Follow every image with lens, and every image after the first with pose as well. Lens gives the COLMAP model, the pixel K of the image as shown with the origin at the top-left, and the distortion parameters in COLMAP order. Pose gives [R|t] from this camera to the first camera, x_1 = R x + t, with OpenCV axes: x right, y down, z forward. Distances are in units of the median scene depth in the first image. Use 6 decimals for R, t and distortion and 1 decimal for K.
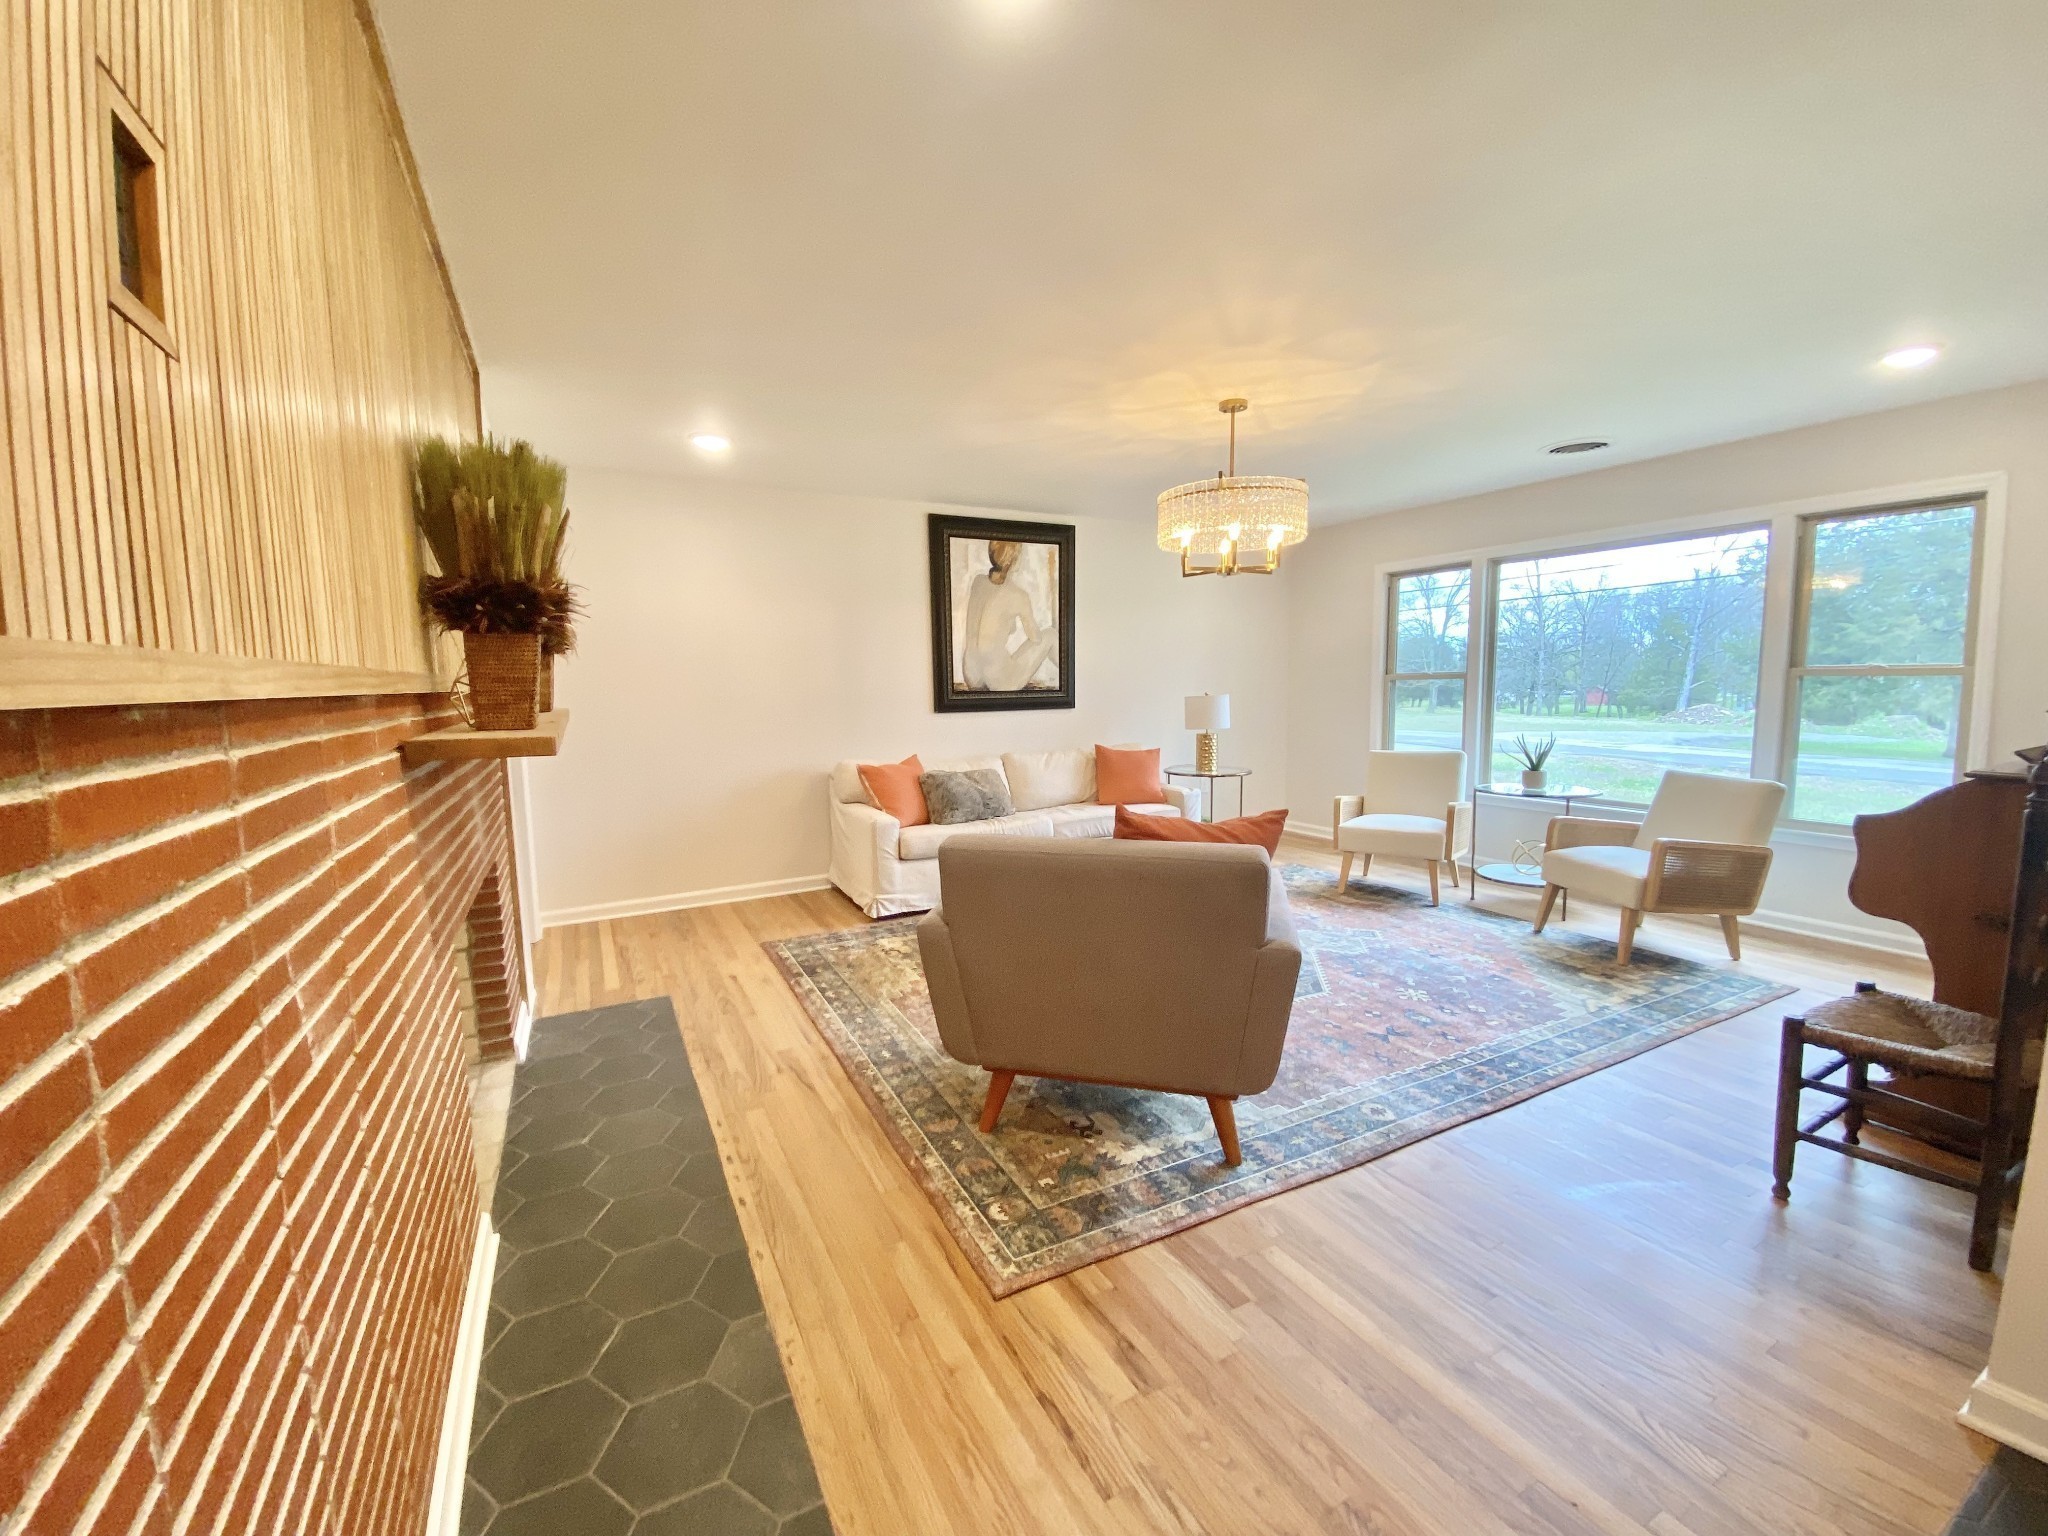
lens RADIAL K [[846.2, 0, 1022.7], [0, 846.2, 770.5], [0, 0, 1]] dist [0.010370, -0.016946]
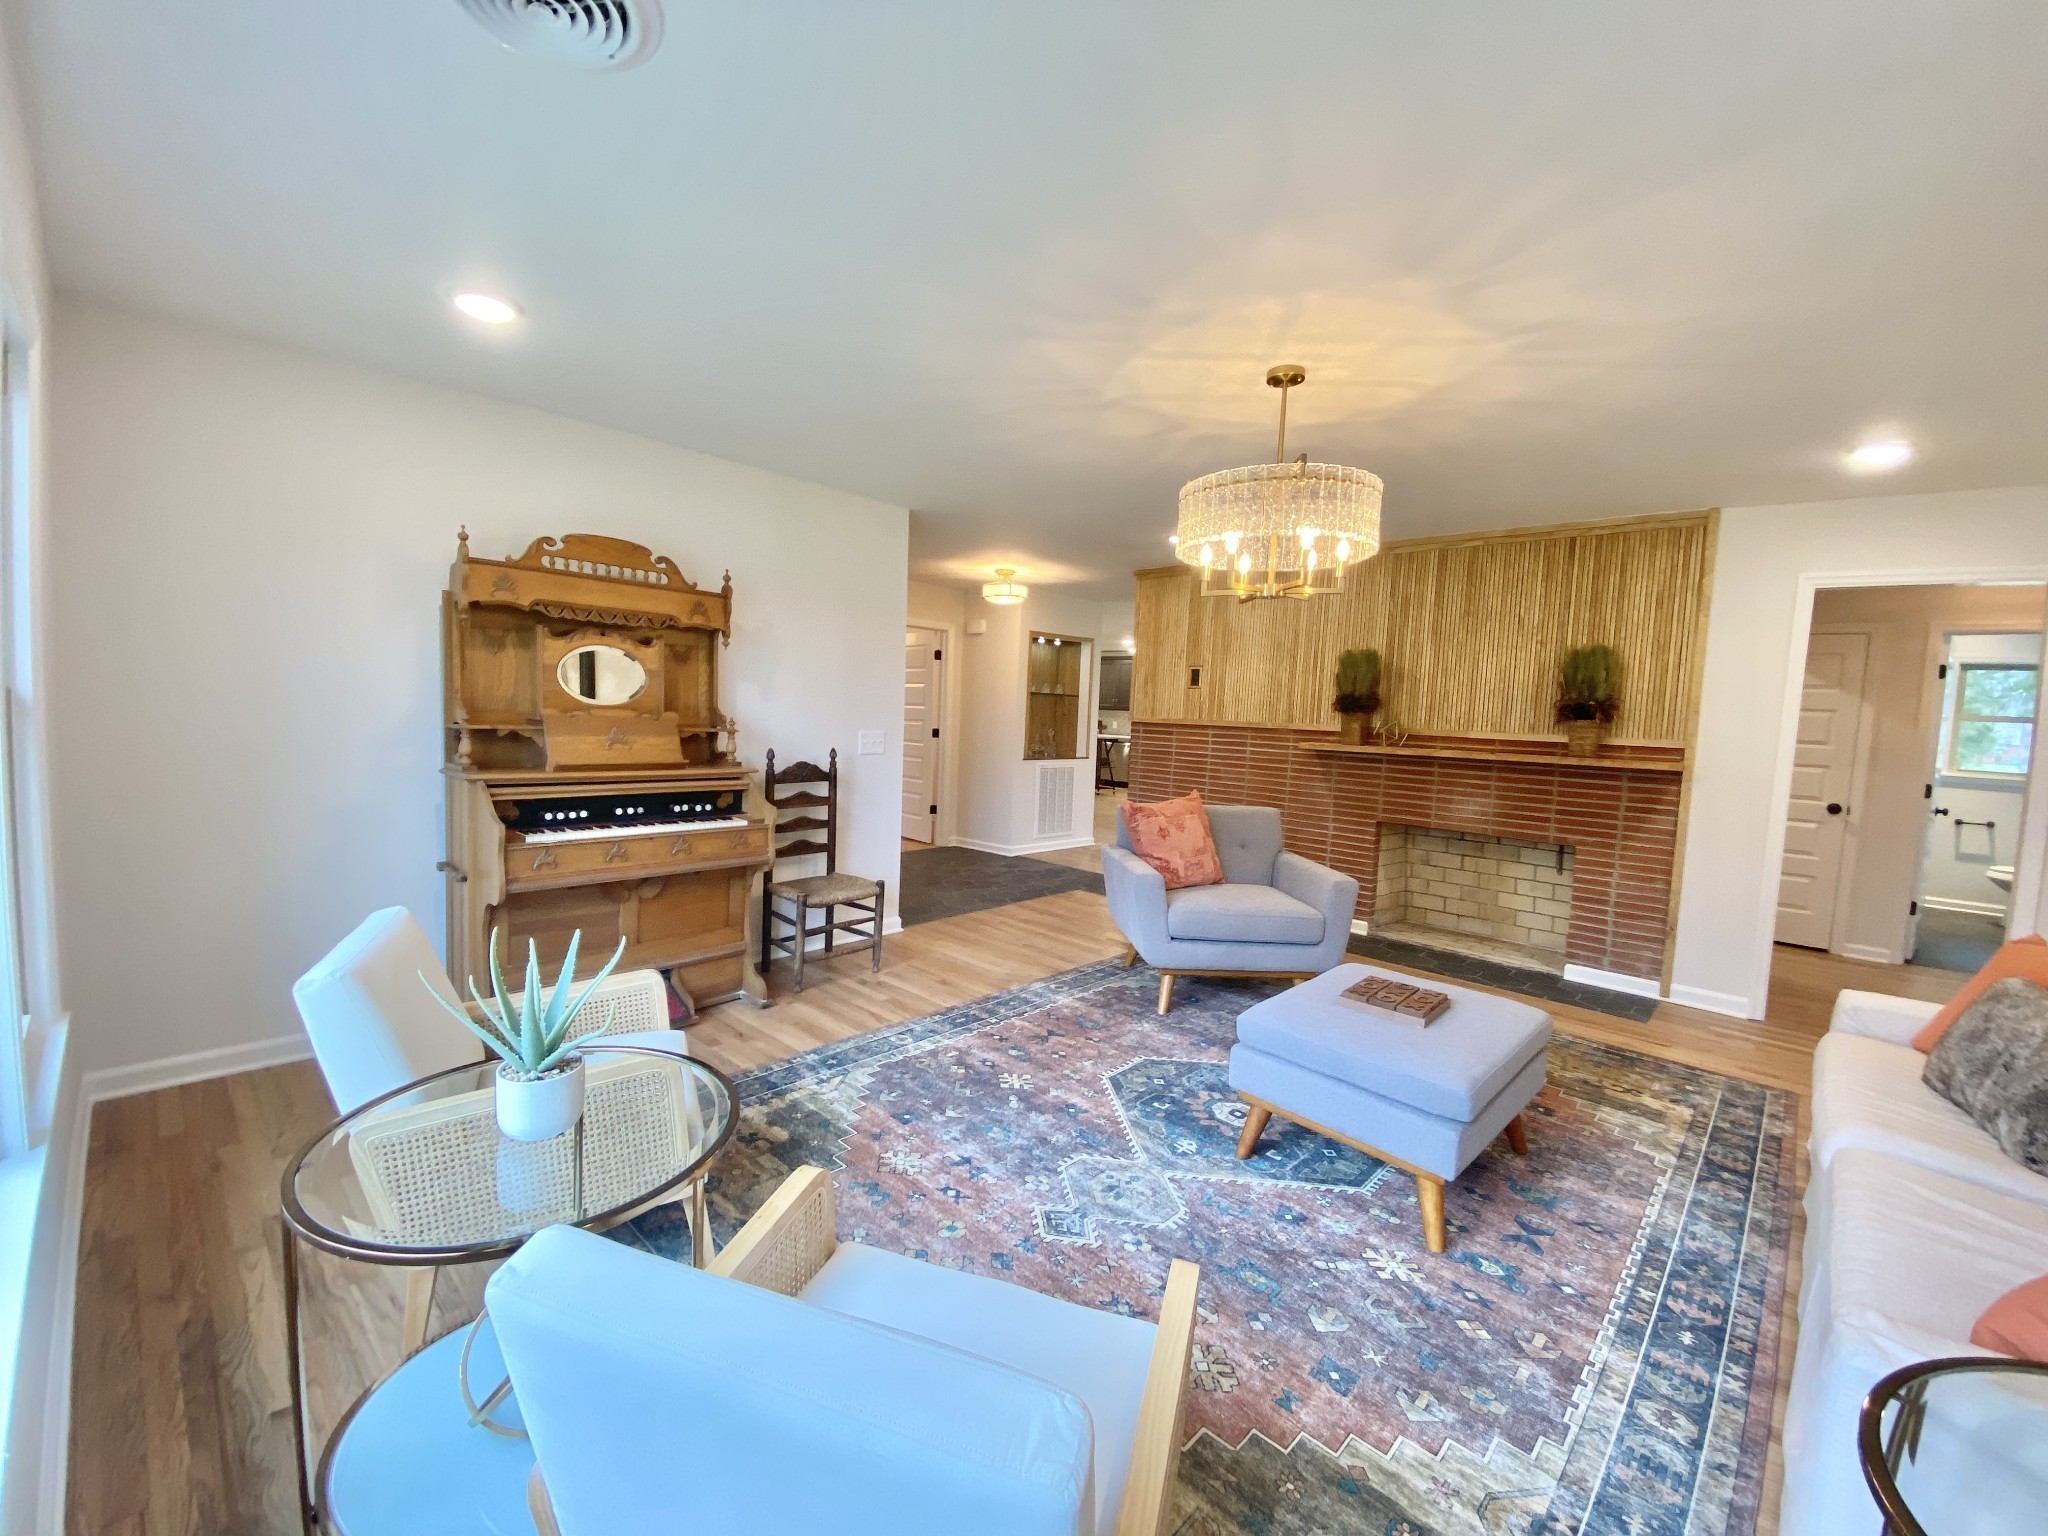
lens RADIAL K [[846.2, 0, 1022.7], [0, 846.2, 770.5], [0, 0, 1]] dist [0.010370, -0.016946]
pose [[-0.946793, -0.000982, -0.321841, 0.870117], [-0.063373, 0.980987, 0.183436, -0.259800], [0.315542, 0.194072, -0.928854, 2.074877]]
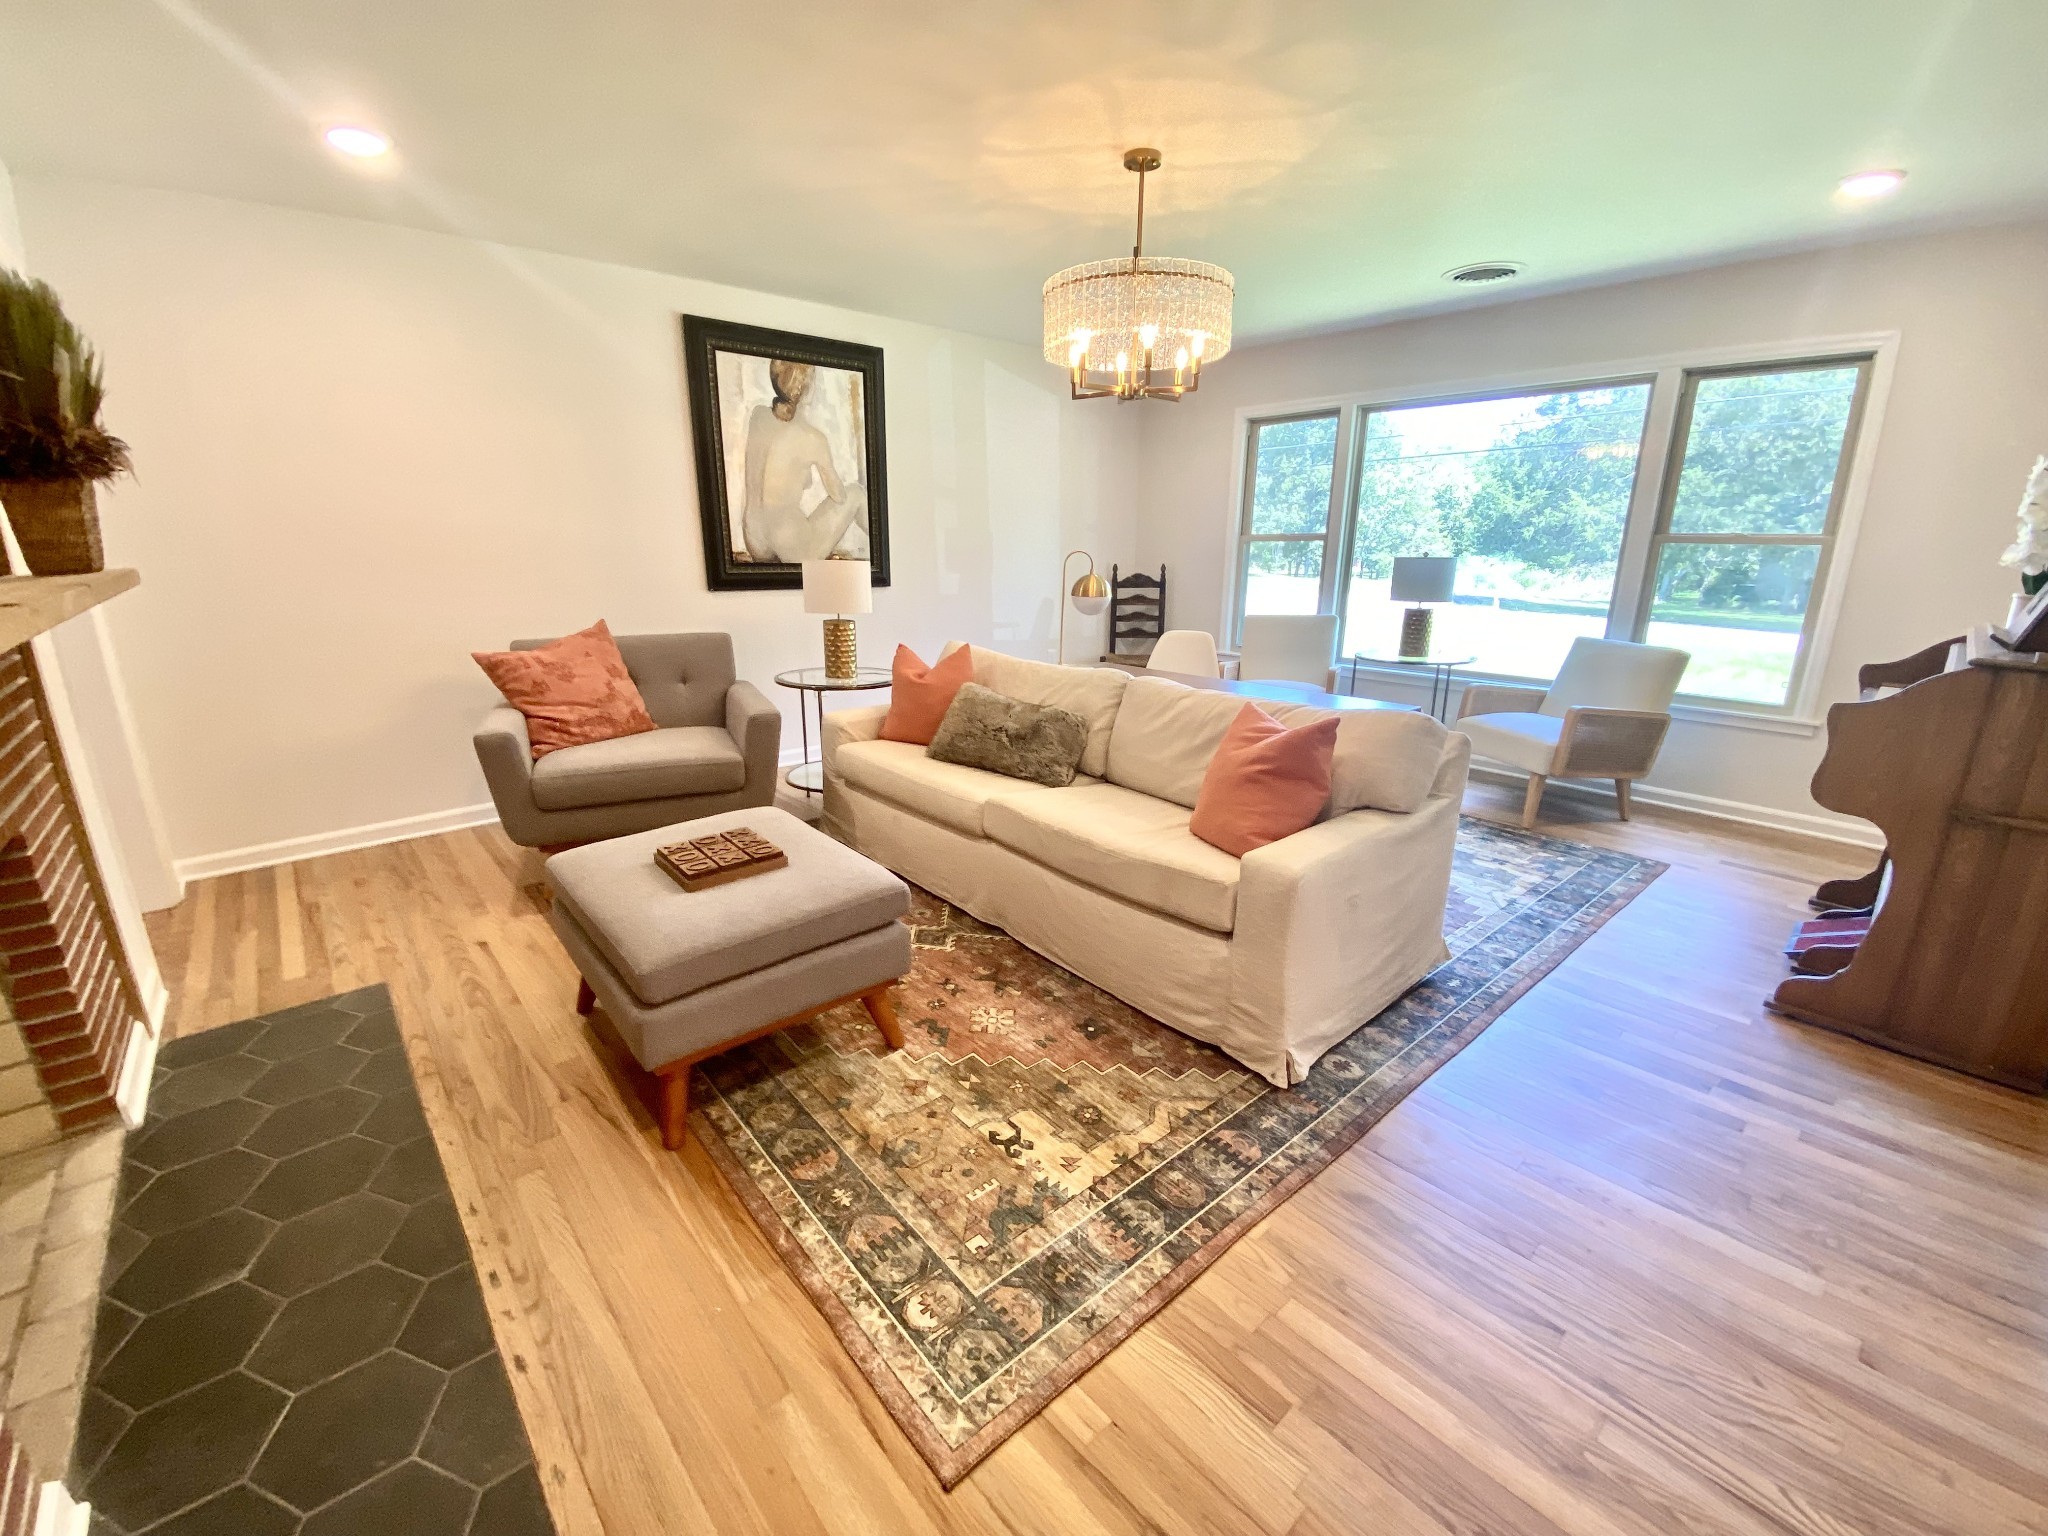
lens RADIAL K [[846.2, 0, 1022.7], [0, 846.2, 770.5], [0, 0, 1]] dist [0.010370, -0.016946]
pose [[0.971761, -0.047188, 0.231199, -0.064577], [0.008711, 0.986307, 0.164691, -0.027999], [-0.235804, -0.158026, 0.958866, 0.273221]]
